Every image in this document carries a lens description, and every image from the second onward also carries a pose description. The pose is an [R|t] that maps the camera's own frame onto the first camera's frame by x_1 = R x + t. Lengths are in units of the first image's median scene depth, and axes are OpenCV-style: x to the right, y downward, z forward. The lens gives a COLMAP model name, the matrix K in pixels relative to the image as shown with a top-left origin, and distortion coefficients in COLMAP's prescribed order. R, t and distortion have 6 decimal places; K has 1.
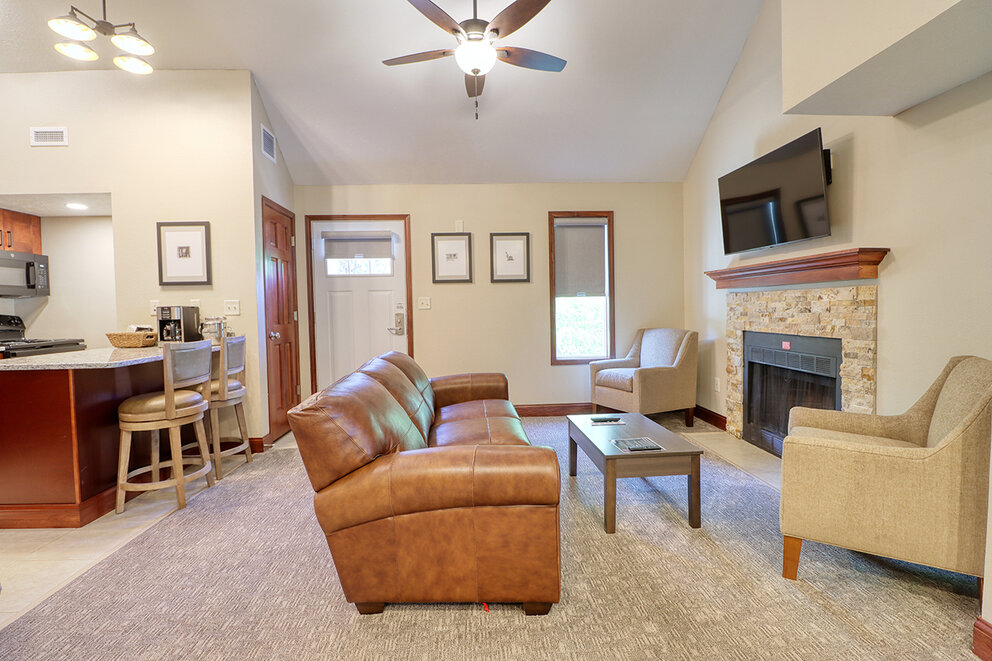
lens RADIAL K [[459.0, 0, 497.1], [0, 459.0, 324.1], [0, 0, 1]] dist [-0.002472, -0.011744]
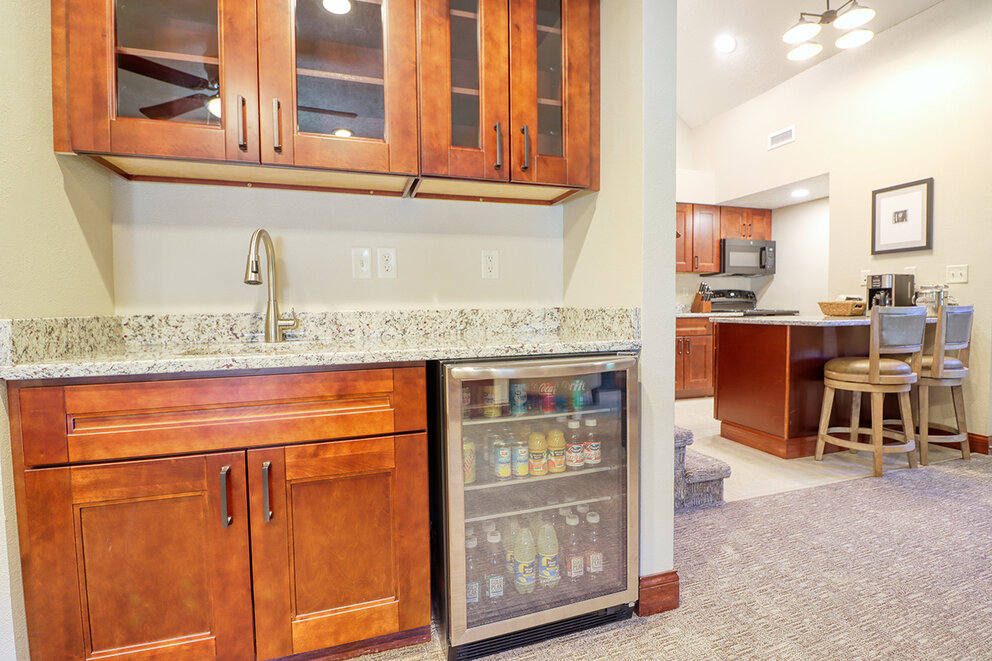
lens RADIAL K [[459.0, 0, 496.2], [0, 459.0, 324.2], [0, 0, 1]] dist [-0.002472, -0.011744]
pose [[0.246978, 0.057420, -0.967318, 0.025804], [-0.028204, 0.998246, 0.052055, 0.040708], [0.968611, 0.014426, 0.248164, -0.032942]]
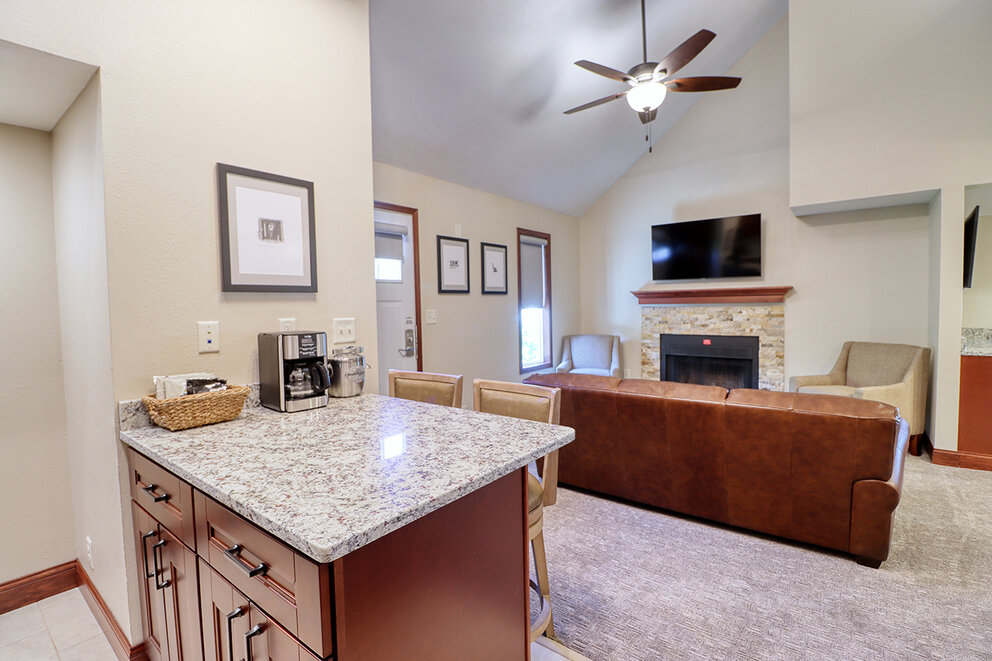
lens RADIAL K [[459.0, 0, 496.2], [0, 459.0, 325.0], [0, 0, 1]] dist [-0.002472, -0.011744]
pose [[0.662313, -0.026599, 0.748755, -1.001111], [0.032117, 0.999459, 0.007097, -0.045558], [-0.748538, 0.019347, 0.662809, 0.491101]]
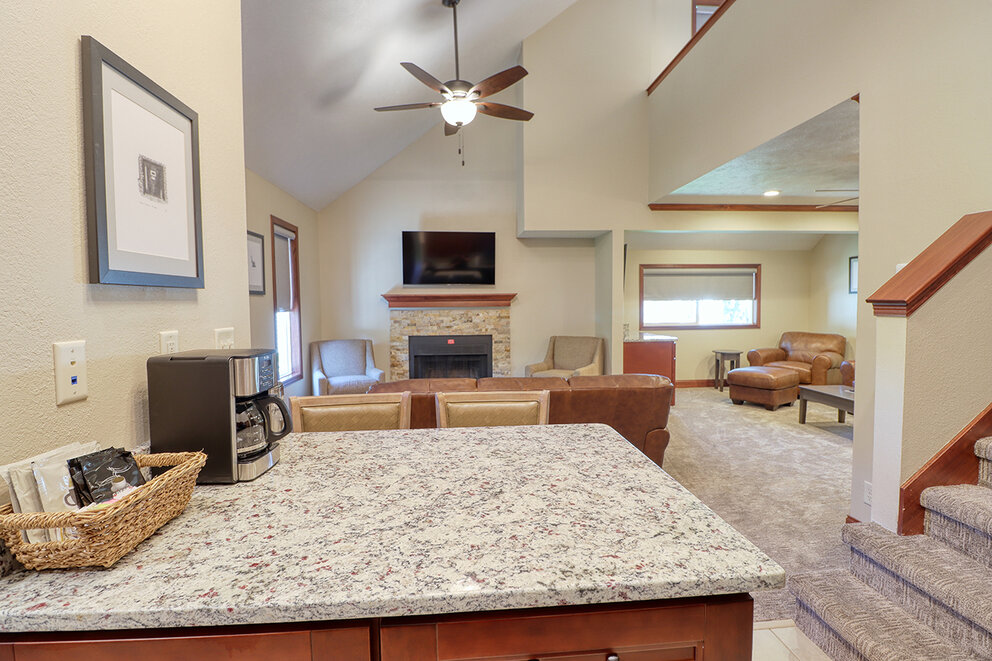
lens RADIAL K [[459.0, 0, 495.8], [0, 459.0, 325.6], [0, 0, 1]] dist [-0.002472, -0.011744]
pose [[-0.023553, -0.031715, 0.999219, -1.097449], [0.044662, 0.998465, 0.032744, -0.063324], [-0.998724, 0.045398, -0.022100, 0.851642]]
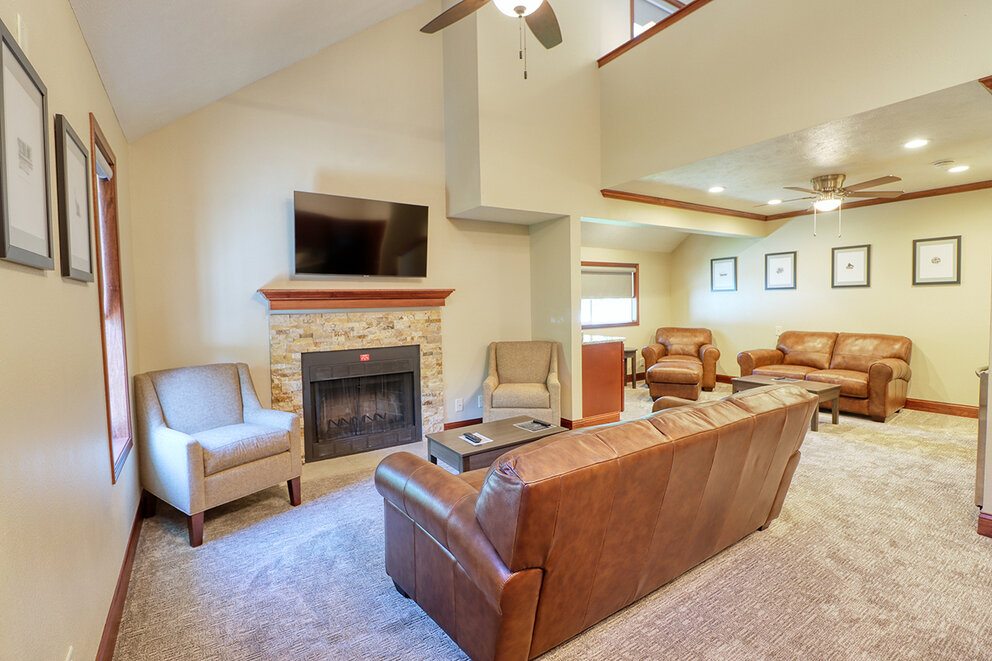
lens RADIAL K [[459.0, 0, 497.6], [0, 459.0, 323.9], [0, 0, 1]] dist [-0.002472, -0.011744]
pose [[-0.499365, -0.011455, 0.866316, -0.594285], [0.058990, 0.997143, 0.047189, -0.078493], [-0.864381, 0.074669, -0.497263, 1.275020]]
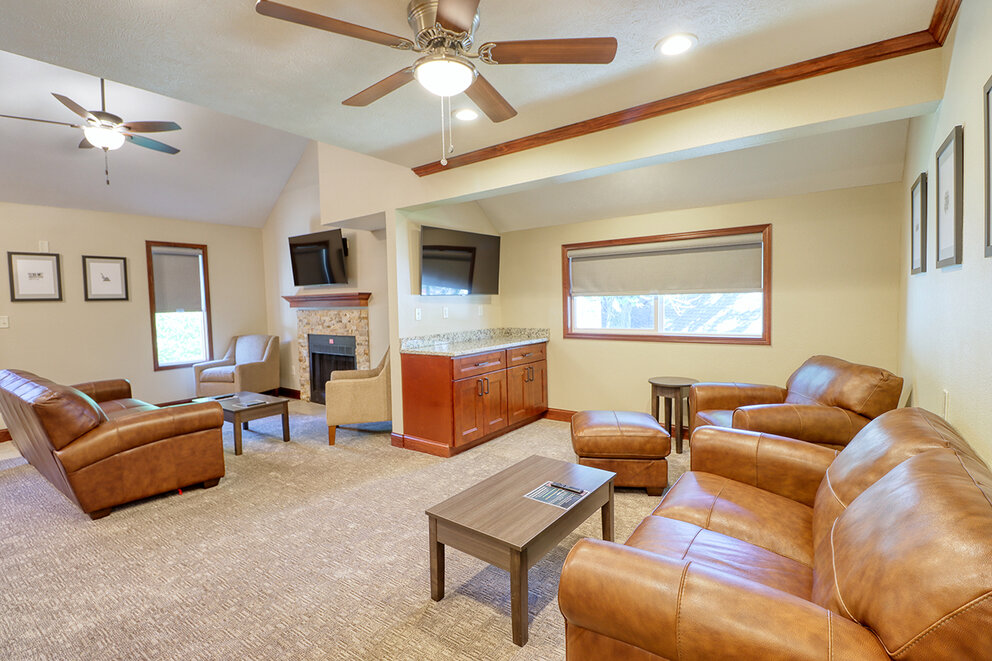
lens RADIAL K [[459.0, 0, 497.7], [0, 459.0, 326.1], [0, 0, 1]] dist [-0.002472, -0.011744]
pose [[0.637387, -0.038556, 0.769579, -0.310098], [0.038053, 0.999104, 0.018539, -0.020183], [-0.769604, 0.017469, 0.638283, -0.607569]]
